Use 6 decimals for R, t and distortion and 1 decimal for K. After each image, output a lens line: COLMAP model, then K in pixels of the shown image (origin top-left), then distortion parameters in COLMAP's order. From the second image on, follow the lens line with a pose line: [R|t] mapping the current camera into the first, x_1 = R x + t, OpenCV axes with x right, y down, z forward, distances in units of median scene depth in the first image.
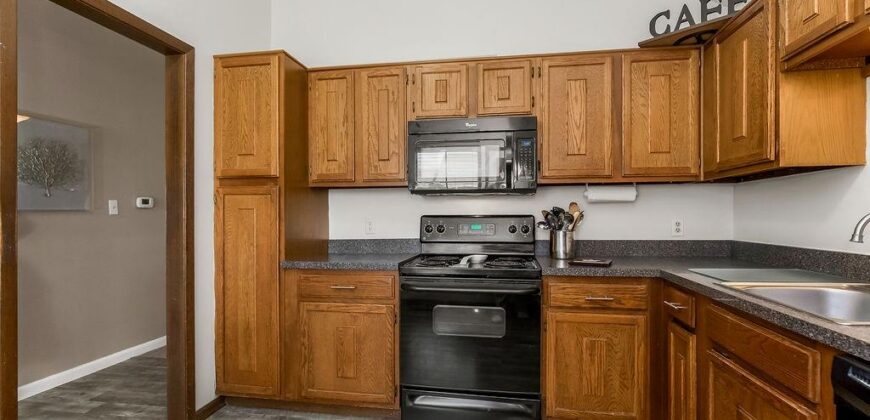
lens RADIAL K [[403.5, 0, 439.3], [0, 403.5, 214.4], [0, 0, 1]] dist [-0.014862, 0.003799]
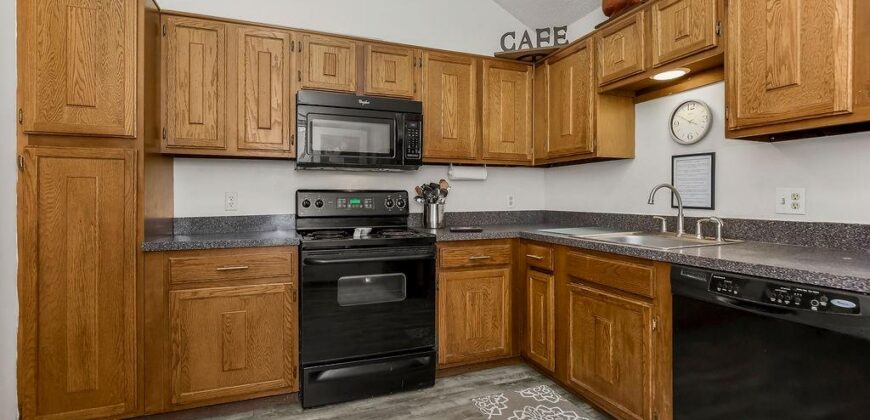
lens RADIAL K [[403.5, 0, 446.4], [0, 403.5, 193.6], [0, 0, 1]] dist [-0.014862, 0.003799]
pose [[0.859390, 0.006064, 0.511284, -0.274944], [-0.003548, 0.999976, -0.005896, 0.019813], [-0.511308, 0.003252, 0.859392, -0.001505]]
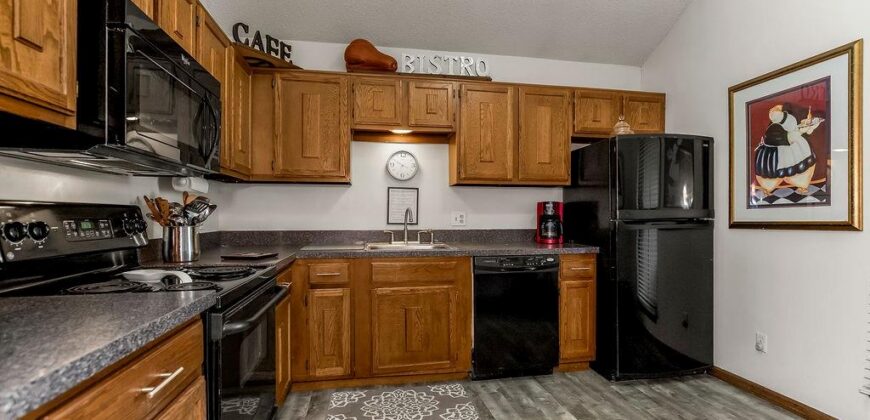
lens RADIAL K [[403.5, 0, 433.6], [0, 403.5, 217.4], [0, 0, 1]] dist [-0.014862, 0.003799]
pose [[-0.309904, -0.004159, 0.950759, -0.655320], [-0.008237, 0.999965, 0.001690, 0.020289], [-0.950732, -0.007308, -0.309927, 0.842924]]
